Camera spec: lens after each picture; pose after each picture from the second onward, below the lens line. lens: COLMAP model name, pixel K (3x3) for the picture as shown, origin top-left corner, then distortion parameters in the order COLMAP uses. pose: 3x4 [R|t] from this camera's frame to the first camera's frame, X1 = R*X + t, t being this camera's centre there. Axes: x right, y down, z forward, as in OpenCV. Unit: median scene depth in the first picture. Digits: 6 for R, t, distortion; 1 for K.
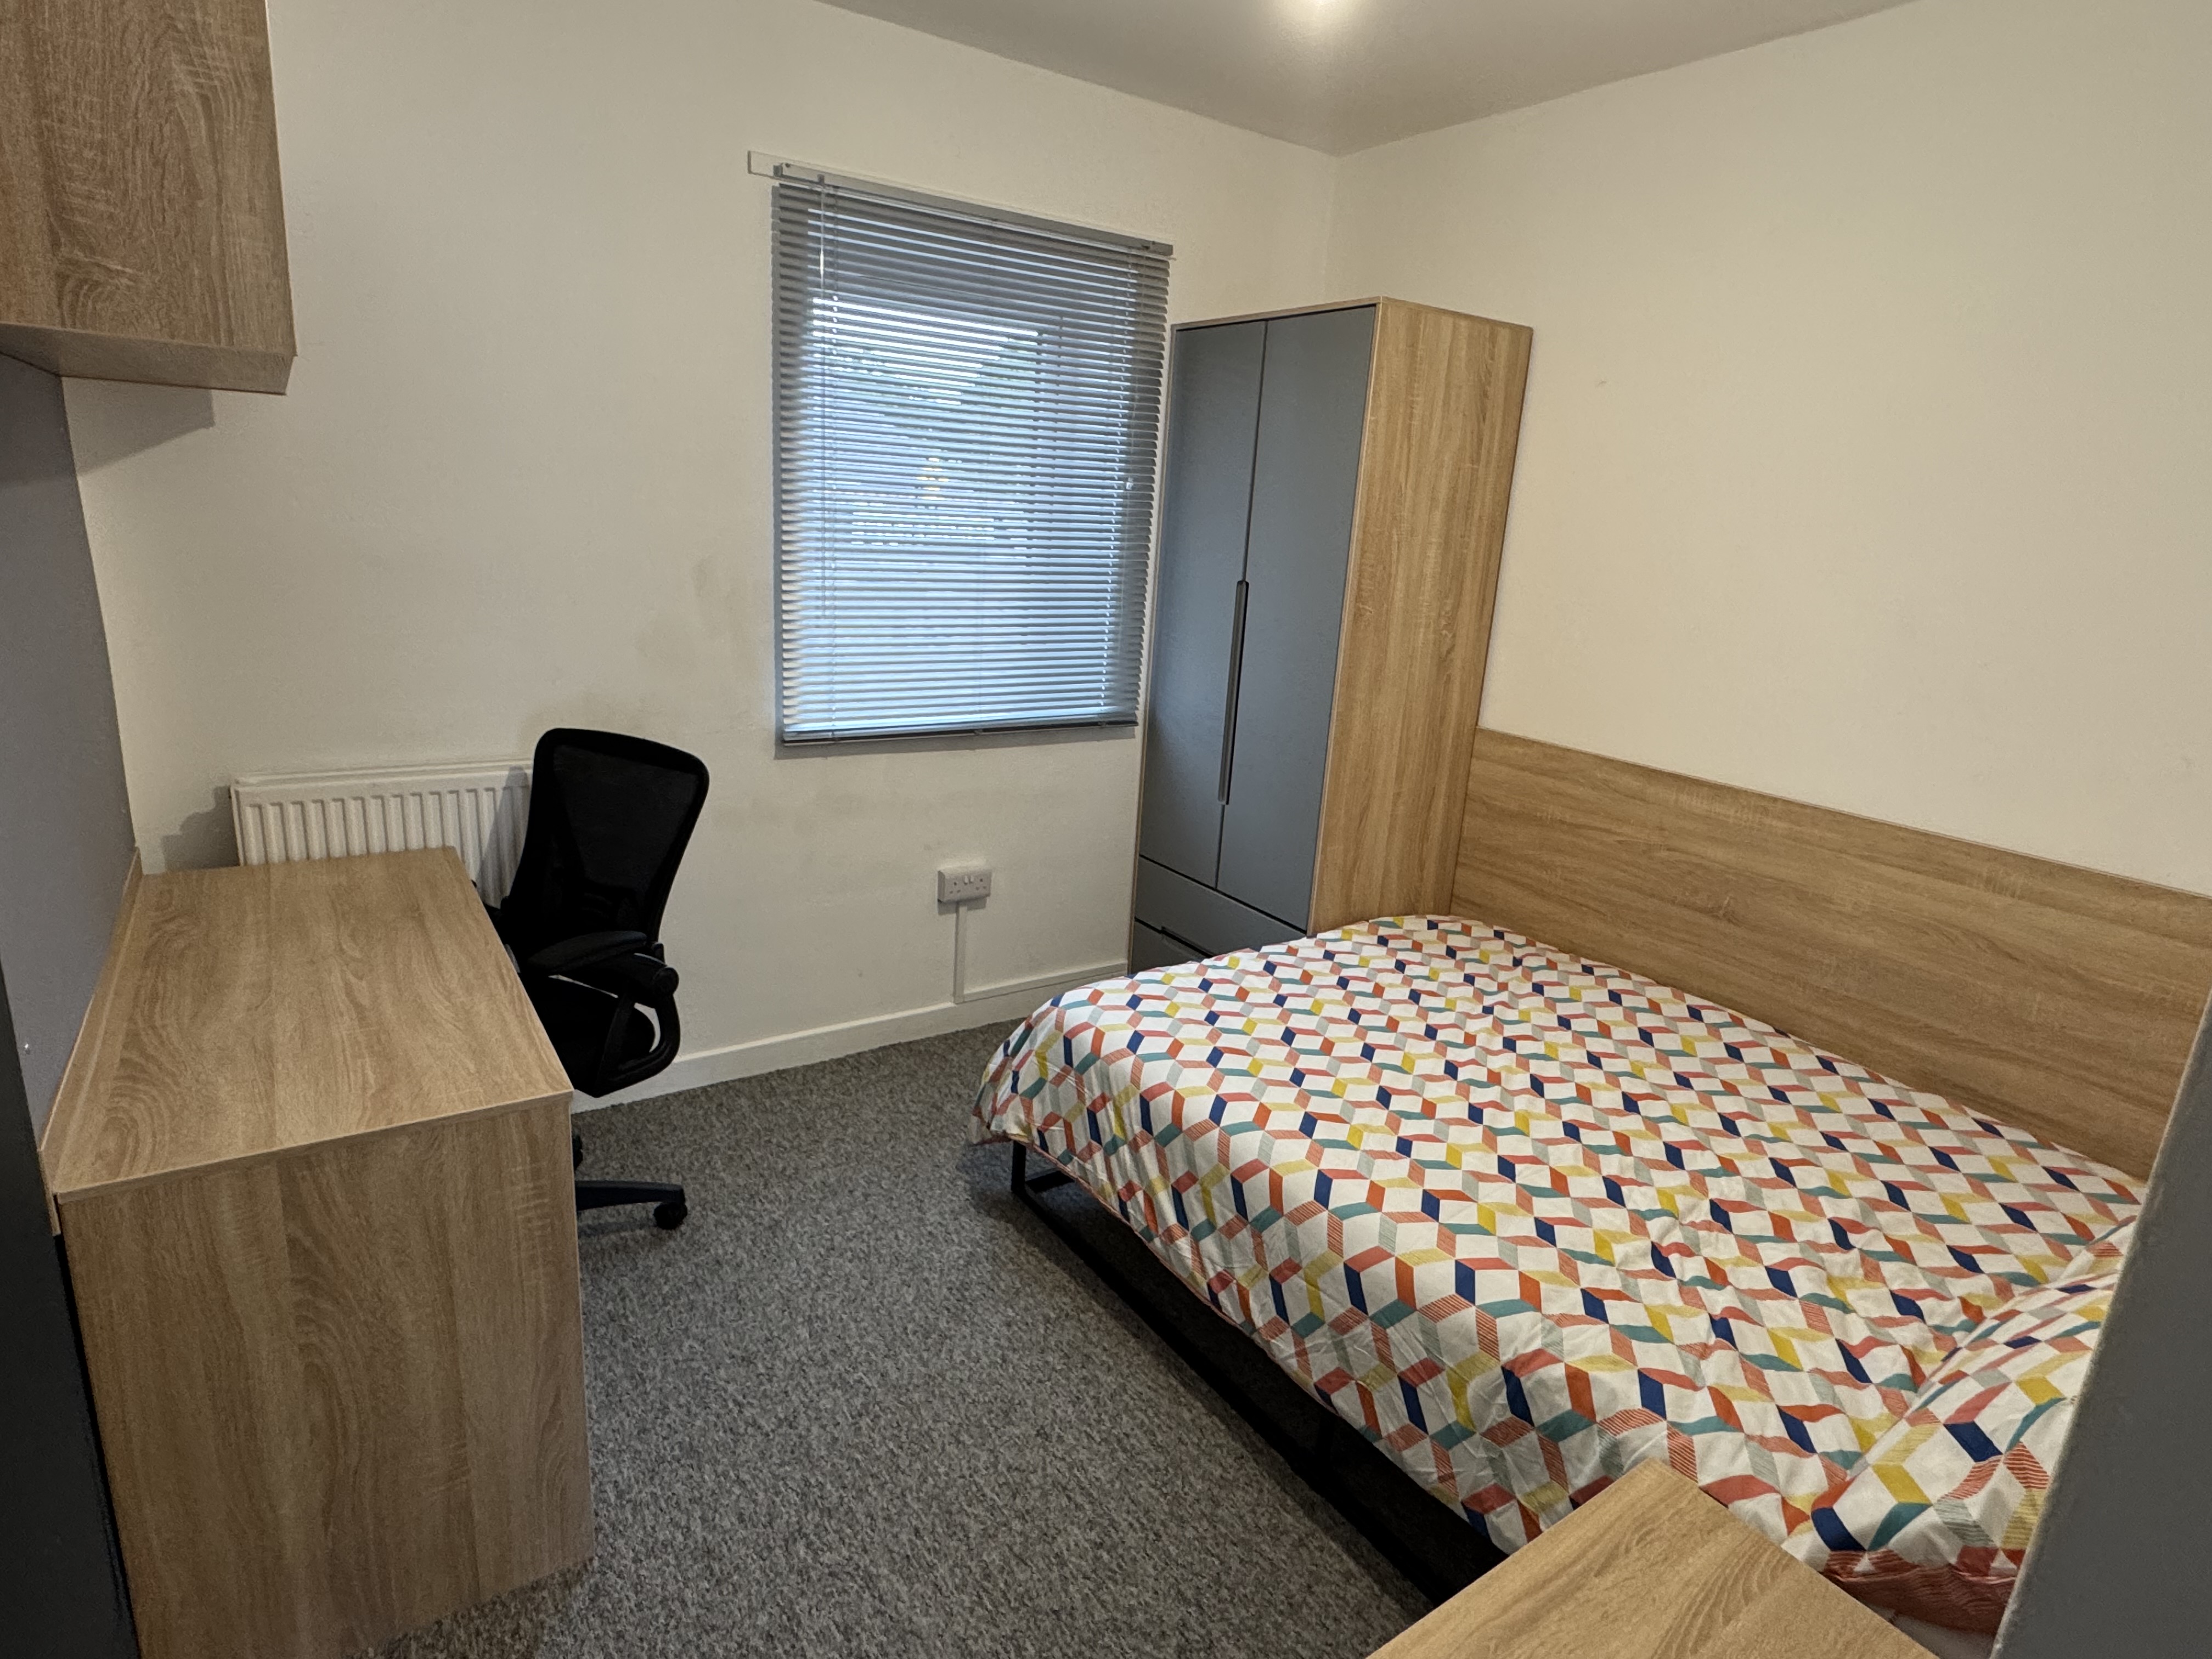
lens RADIAL K [[1208.3, 0, 1099.7], [0, 1208.3, 825.0], [0, 0, 1]] dist [-0.001694, 0.004250]
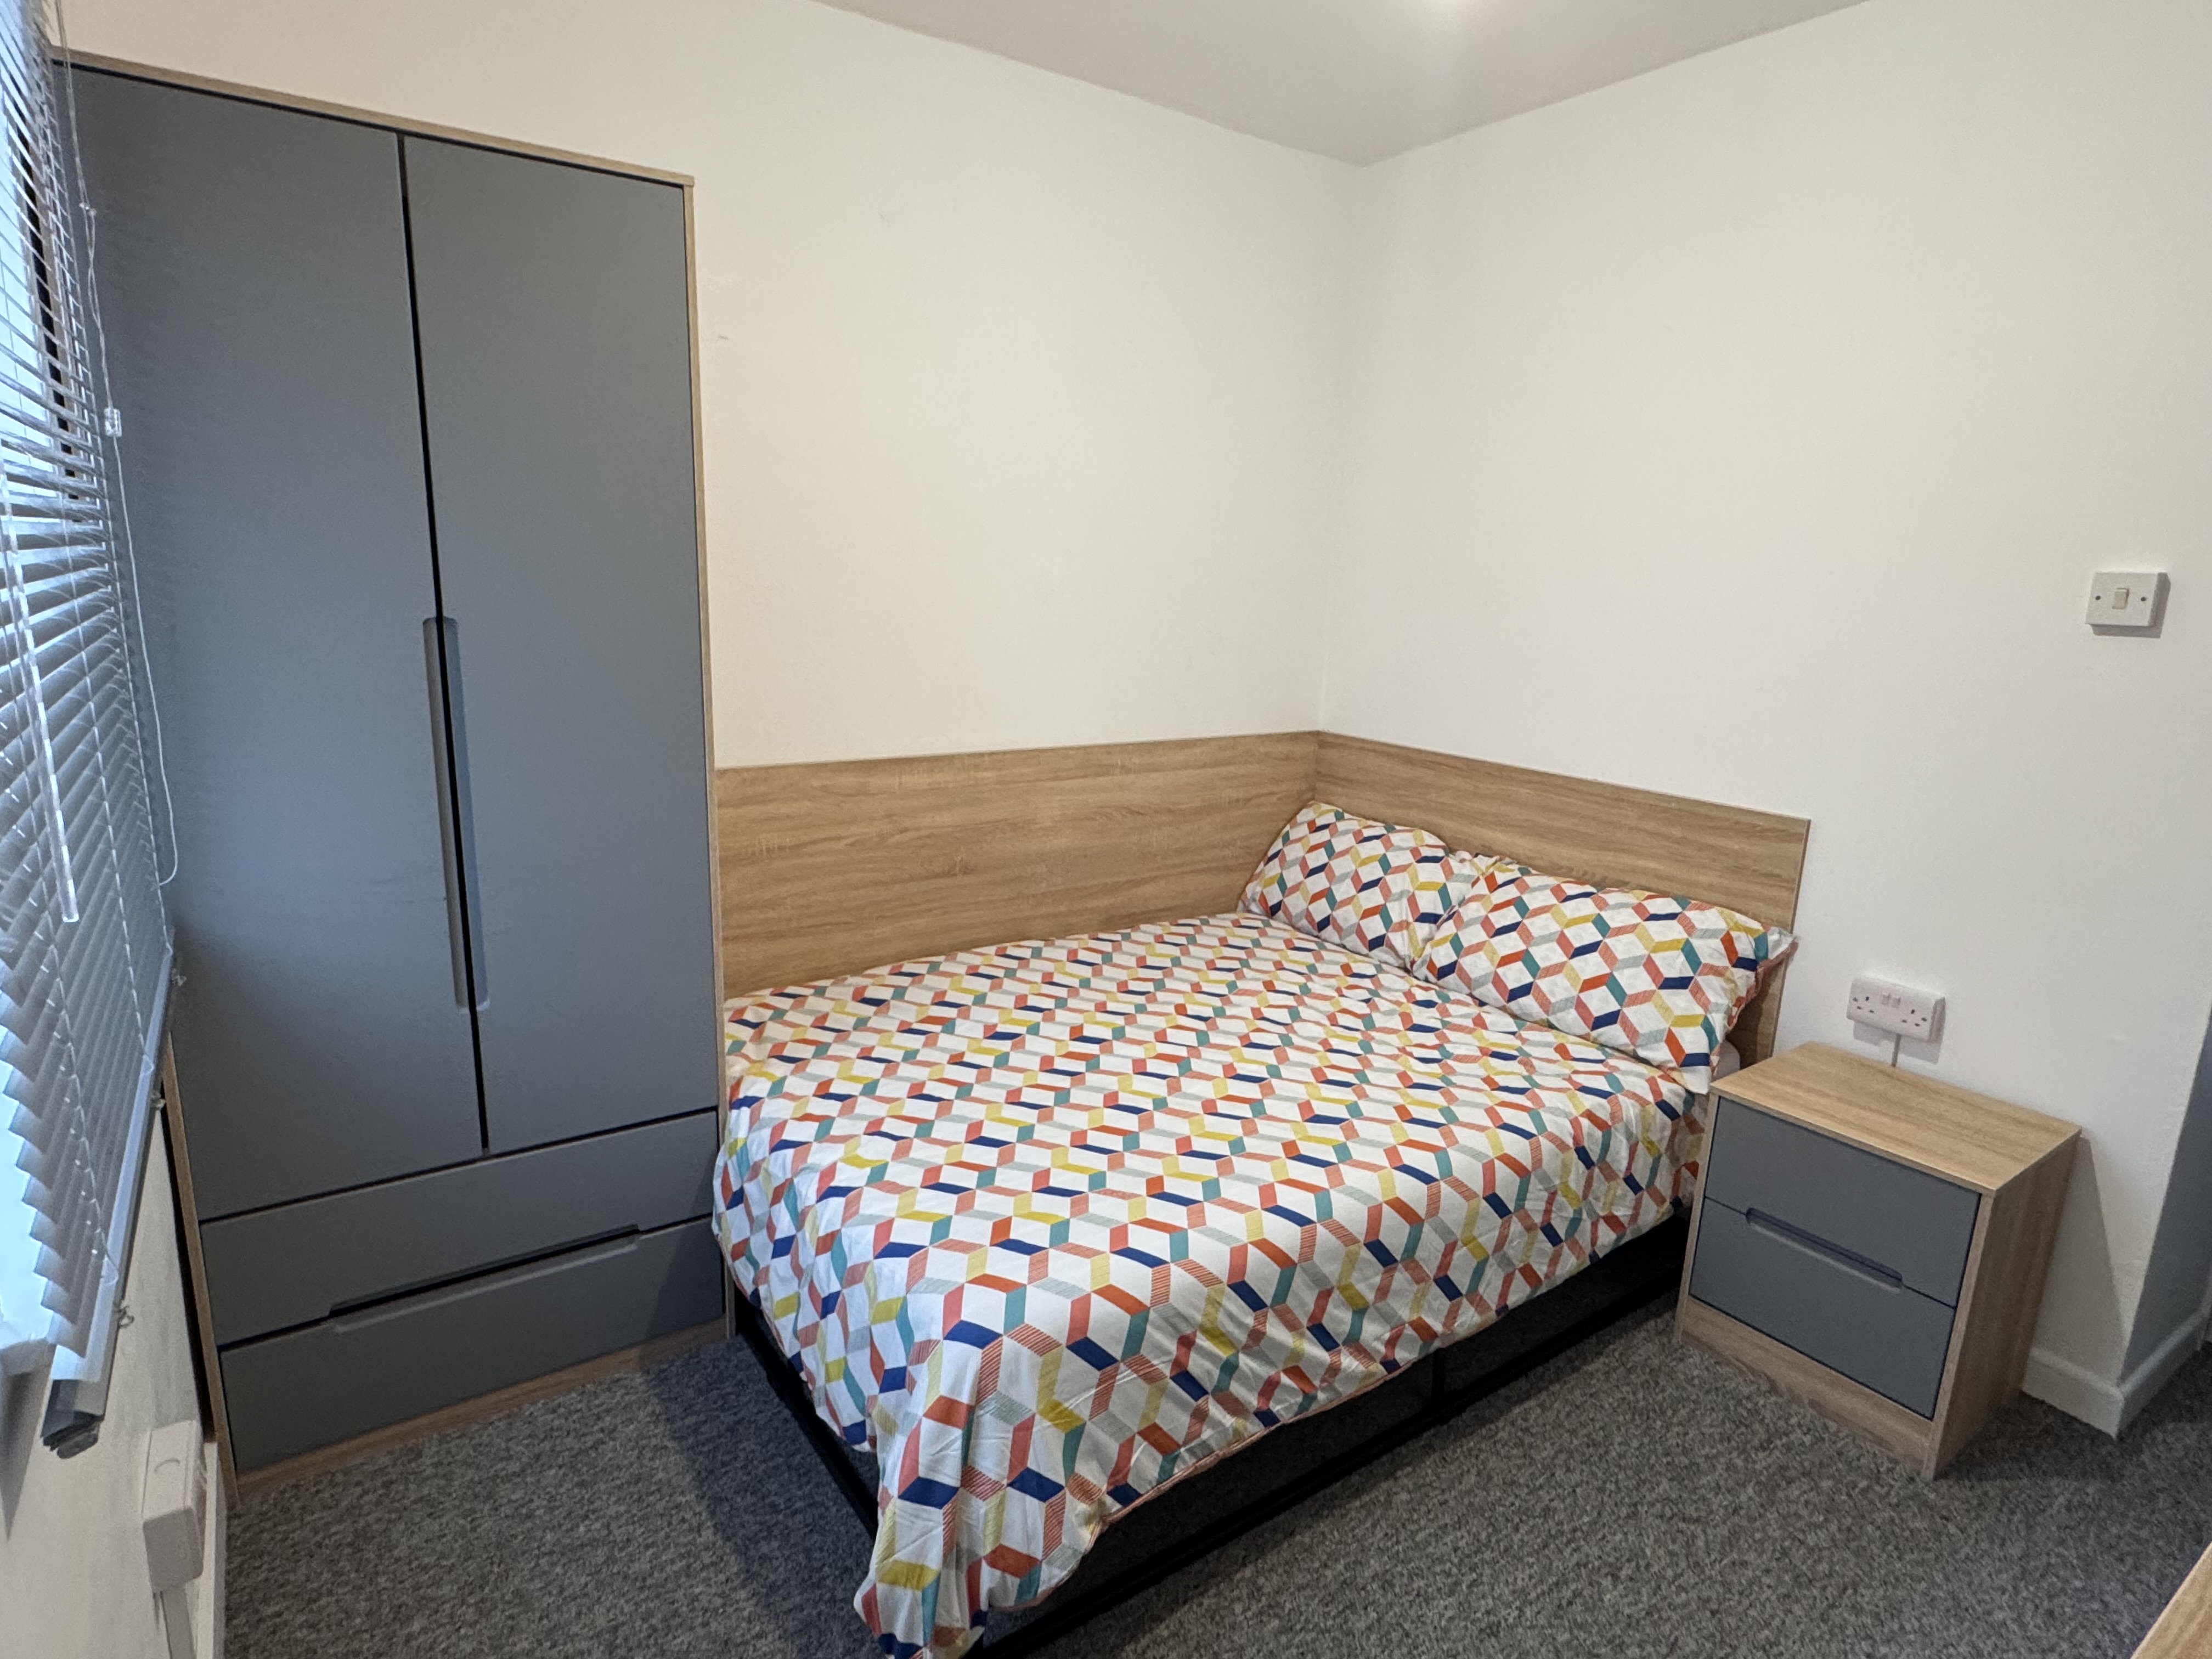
lens RADIAL K [[1208.3, 0, 1113.5], [0, 1208.3, 829.7], [0, 0, 1]] dist [-0.001694, 0.004250]
pose [[-0.016047, -0.275890, 0.961055, -0.532520], [0.225857, 0.935336, 0.272278, -0.231076], [-0.974028, 0.221430, 0.047302, 0.837760]]
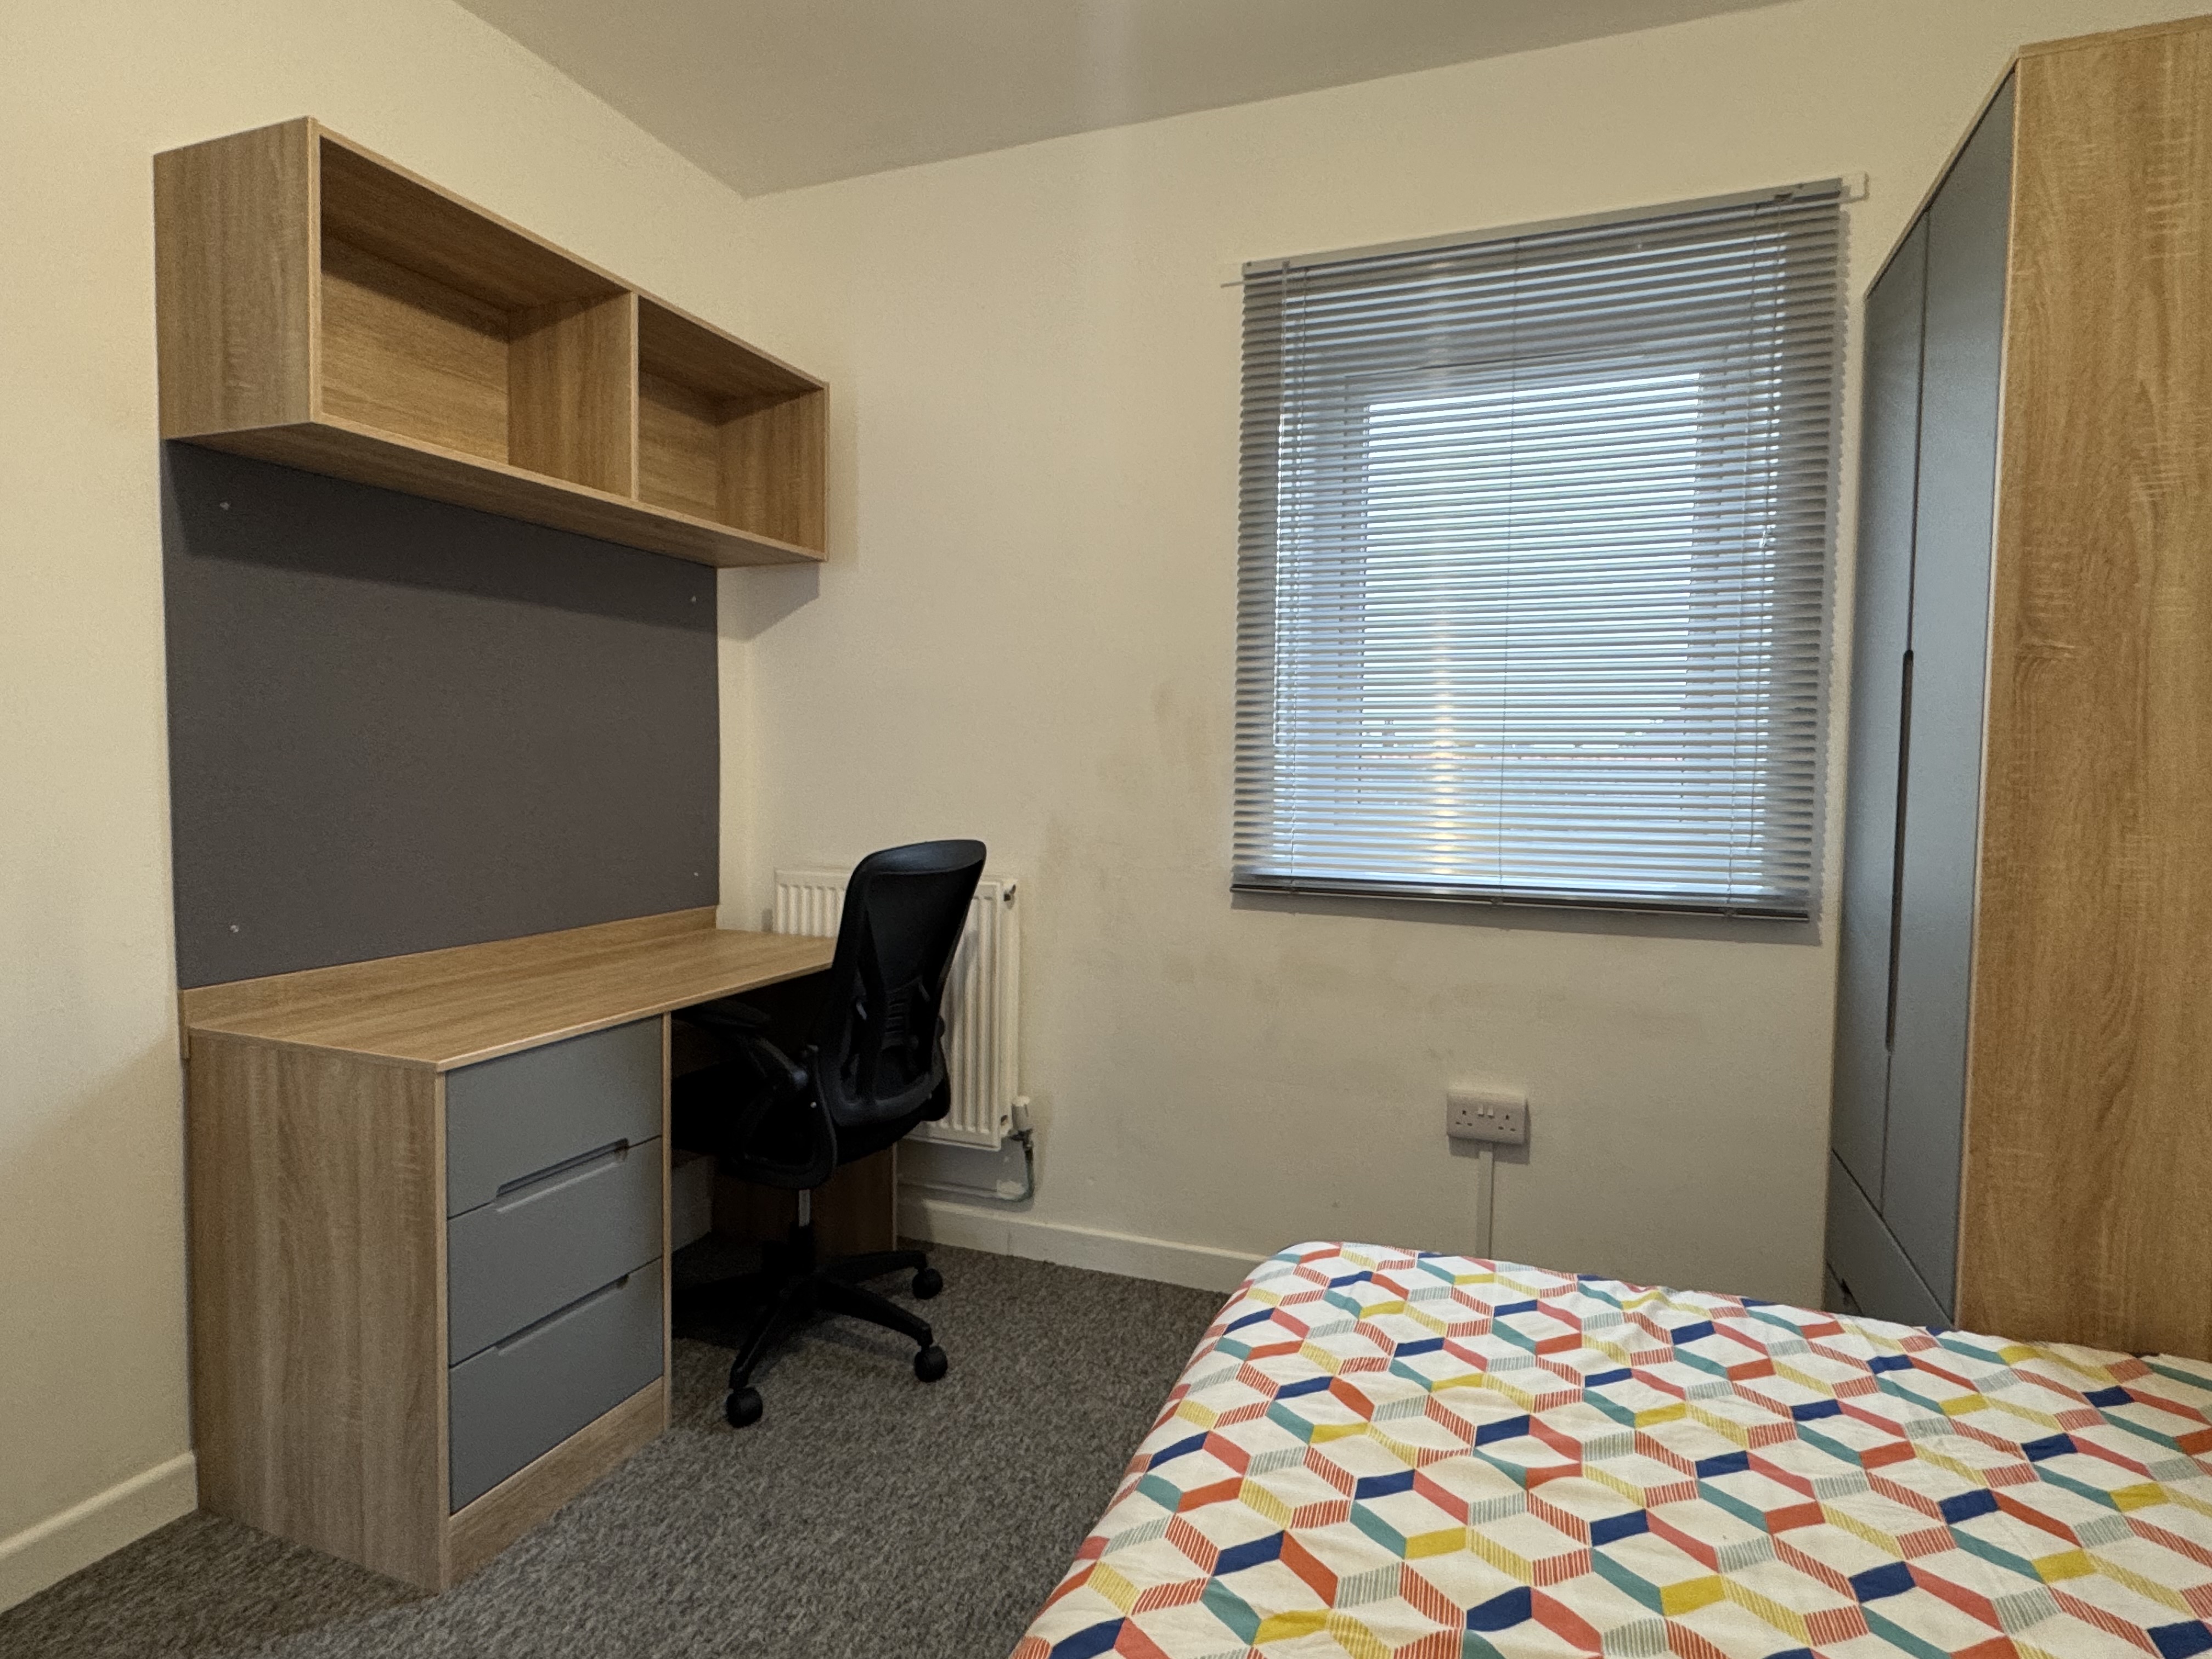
lens RADIAL K [[1208.3, 0, 1103.7], [0, 1208.3, 828.1], [0, 0, 1]] dist [-0.001694, 0.004250]
pose [[0.570094, -0.005214, -0.821563, 0.440721], [-0.193729, 0.970929, -0.140593, 0.033979], [0.798412, 0.239312, 0.552511, 0.491834]]
